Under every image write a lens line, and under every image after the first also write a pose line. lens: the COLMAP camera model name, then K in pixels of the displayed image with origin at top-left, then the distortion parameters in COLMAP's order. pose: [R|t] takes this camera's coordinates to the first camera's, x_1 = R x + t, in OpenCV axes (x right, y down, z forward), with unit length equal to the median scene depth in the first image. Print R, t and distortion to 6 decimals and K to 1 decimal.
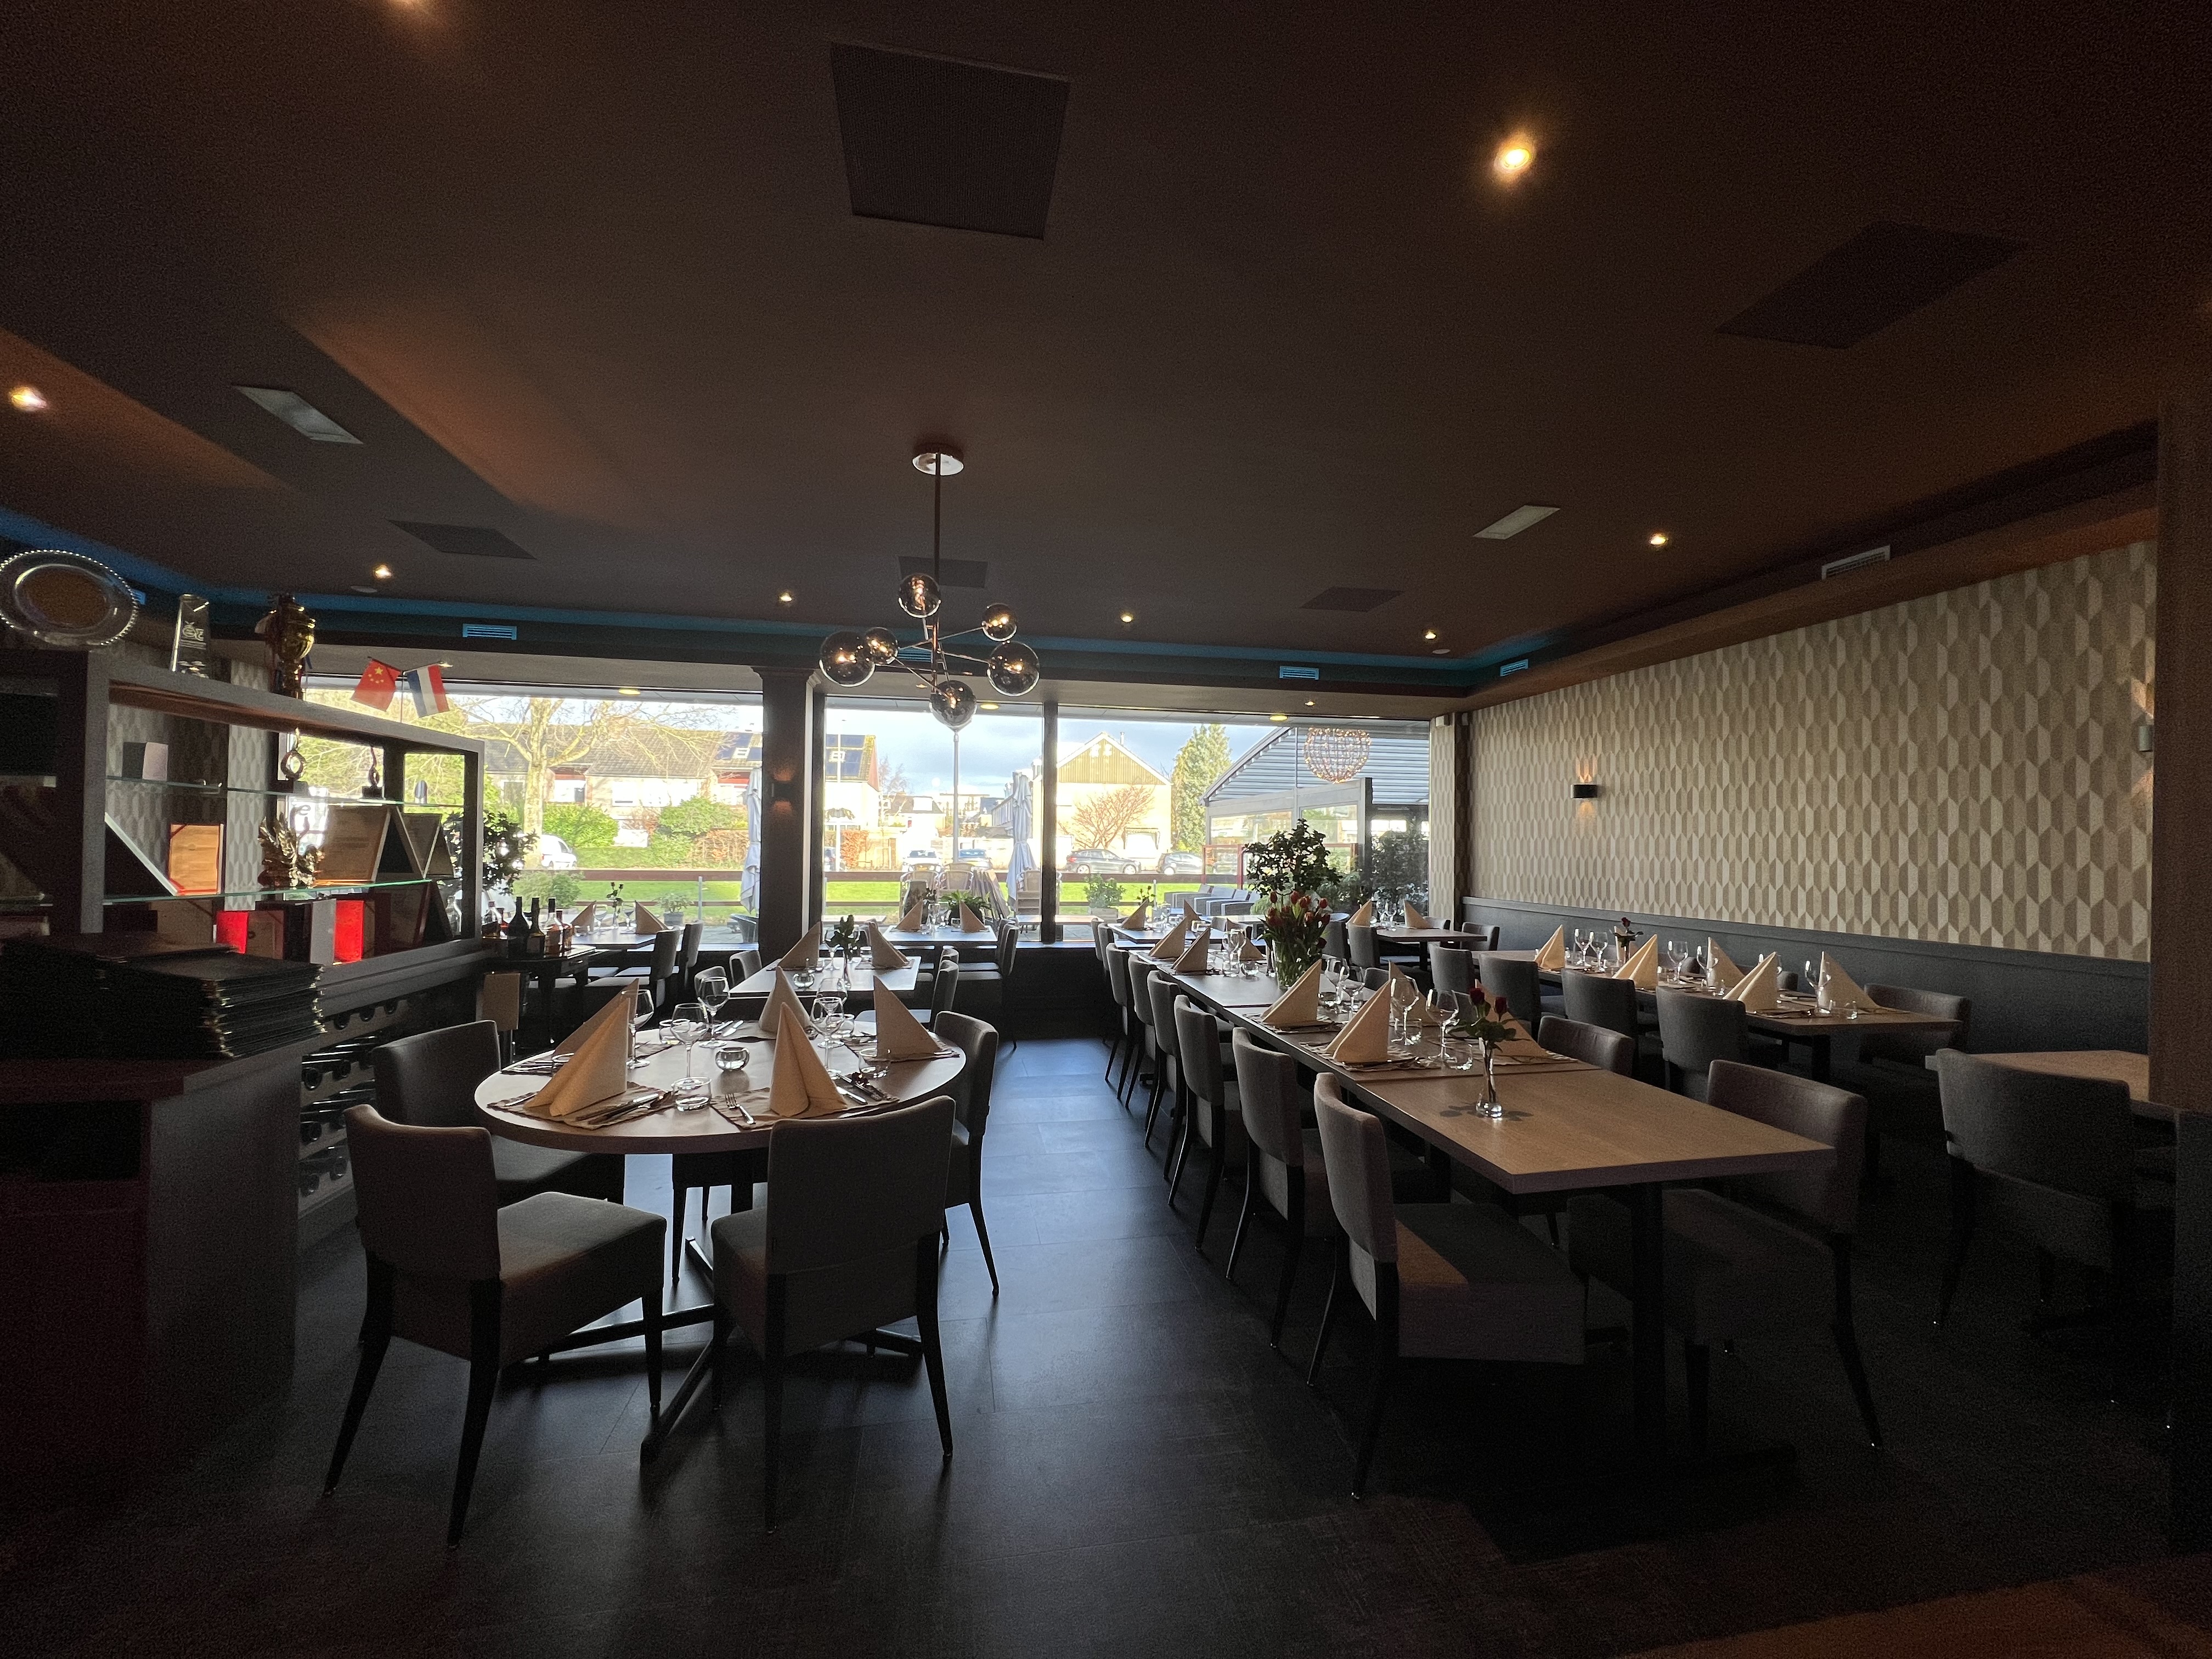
lens RADIAL K [[871.4, 0, 1114.8], [0, 871.4, 833.0], [0, 0, 1]] dist [0.001436, 0.000130]
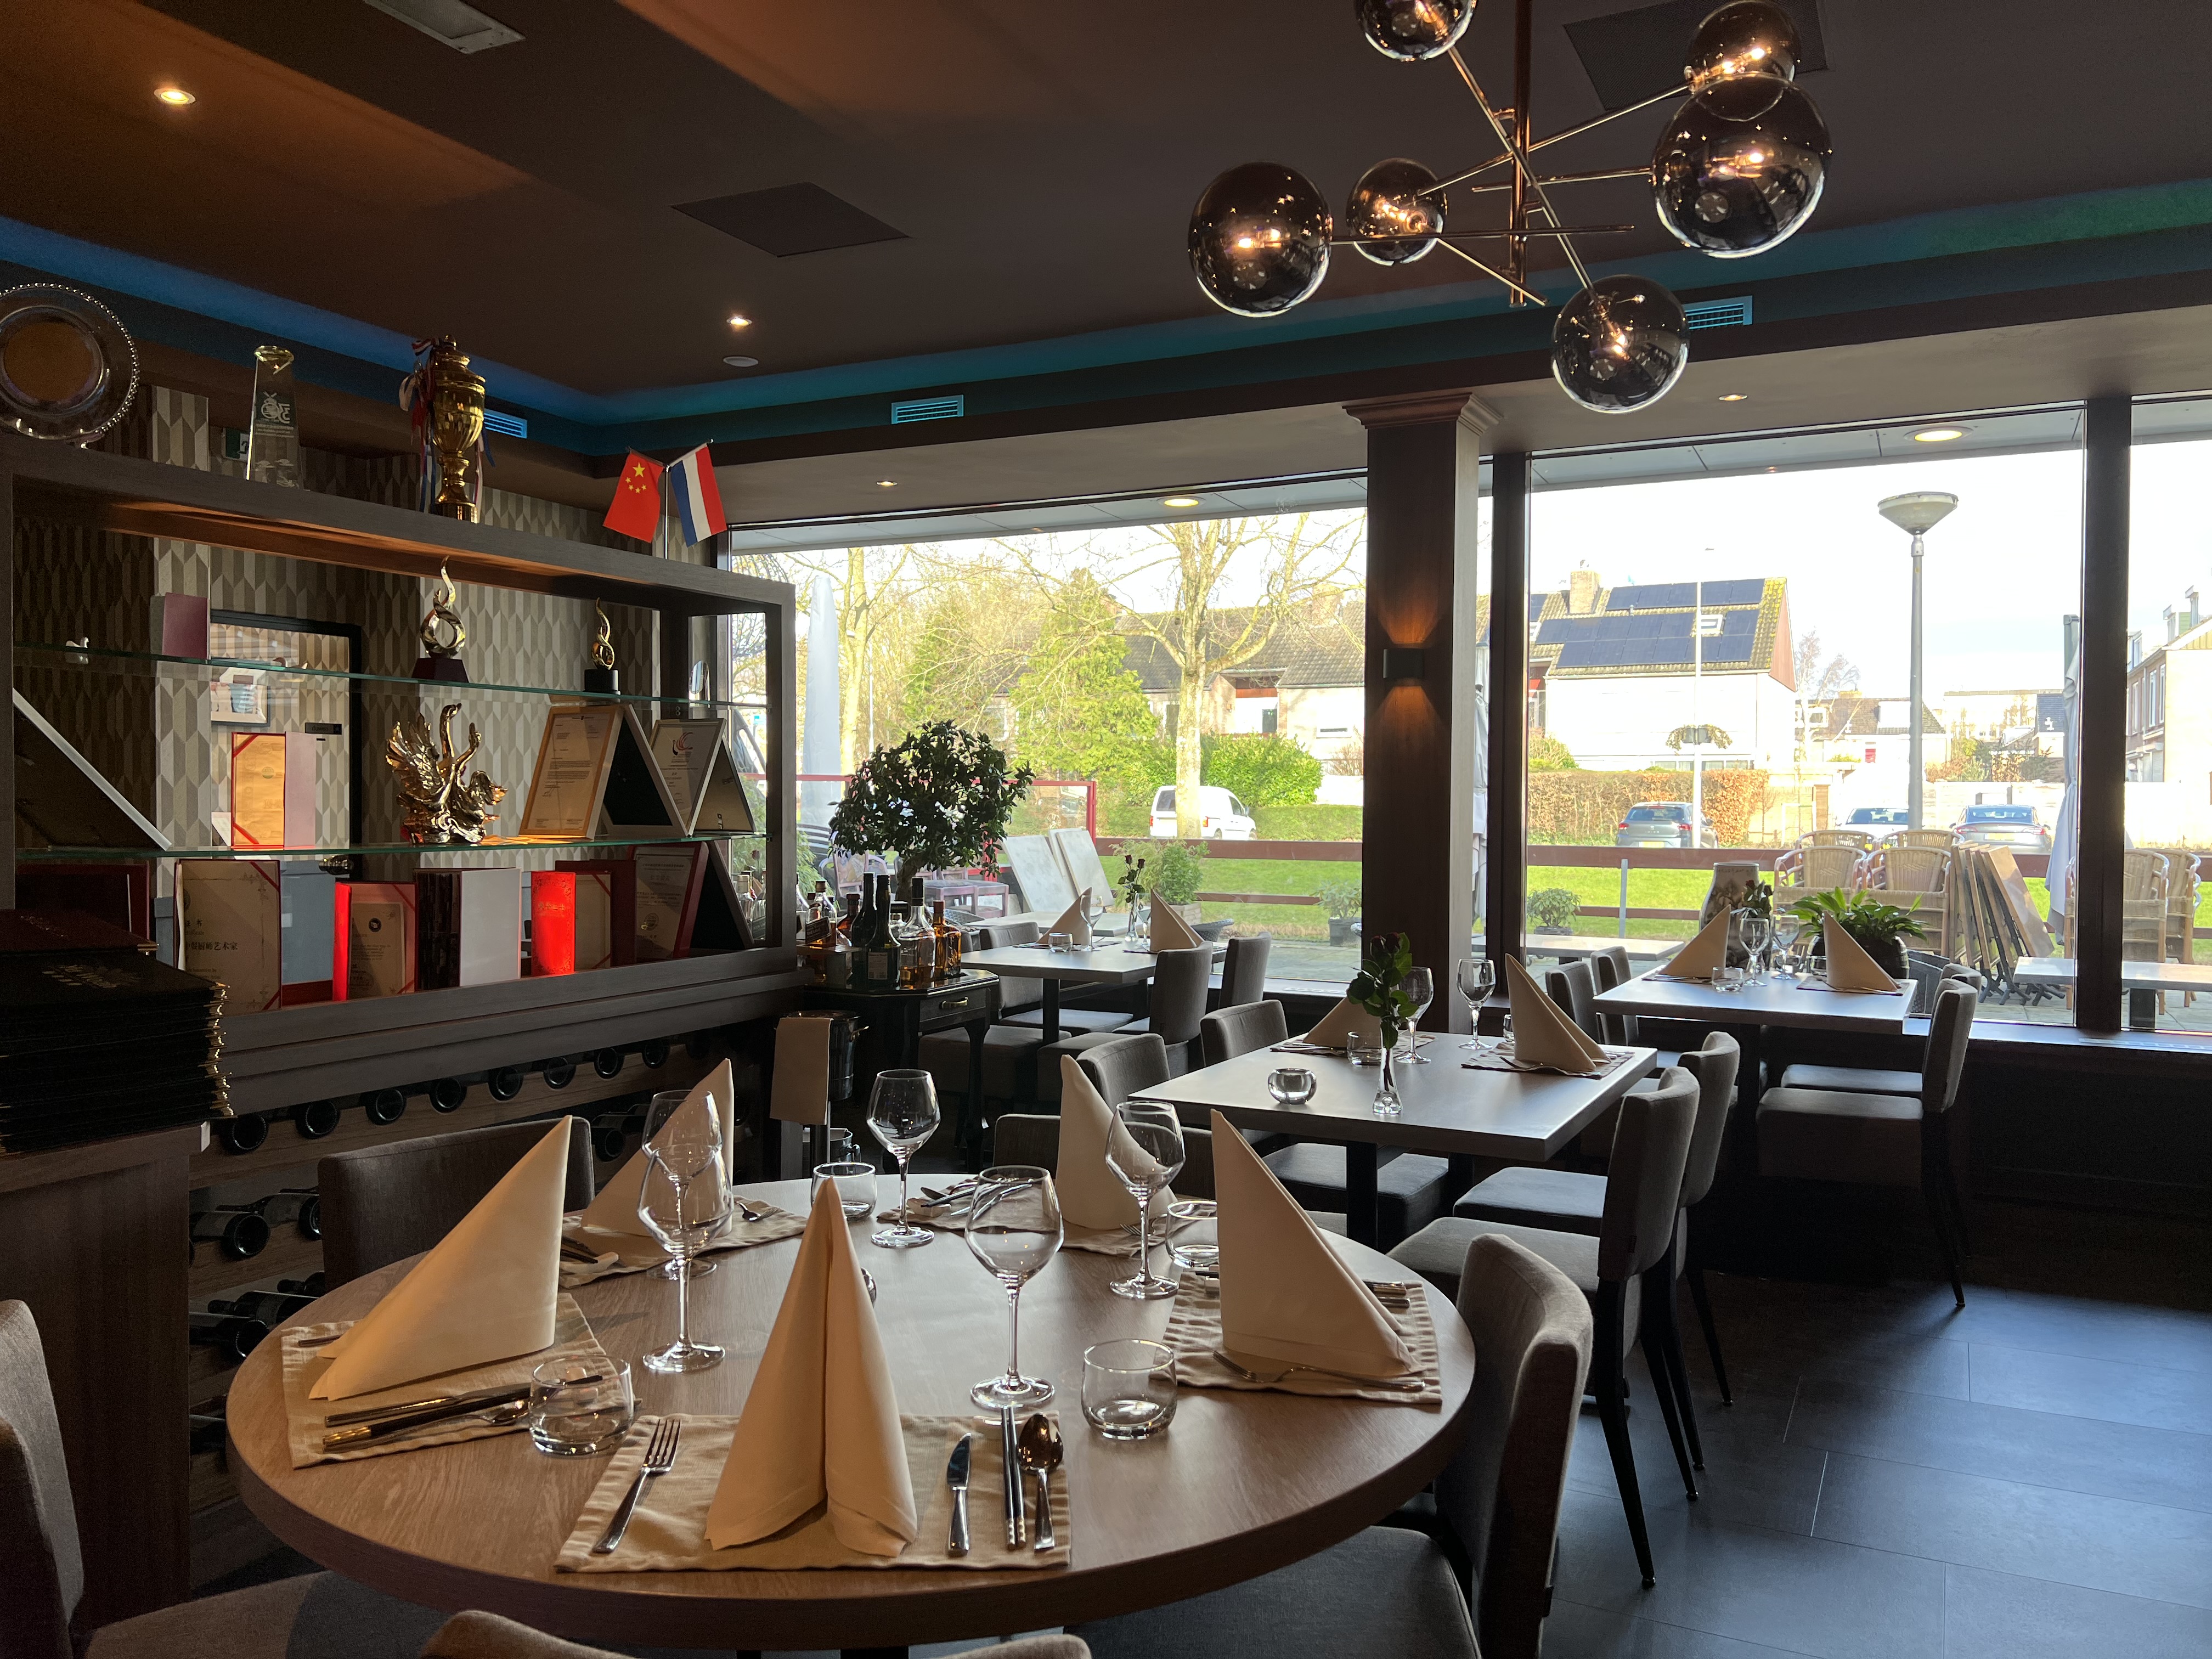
lens RADIAL K [[1651.9, 0, 1103.4], [0, 1651.9, 827.5], [0, 0, 1]] dist [0.039196, -0.014298]
pose [[0.787492, 0.002410, -0.616320, 0.043183], [0.015434, 0.999602, 0.023630, 0.017577], [0.616132, -0.028121, 0.787141, 0.226867]]
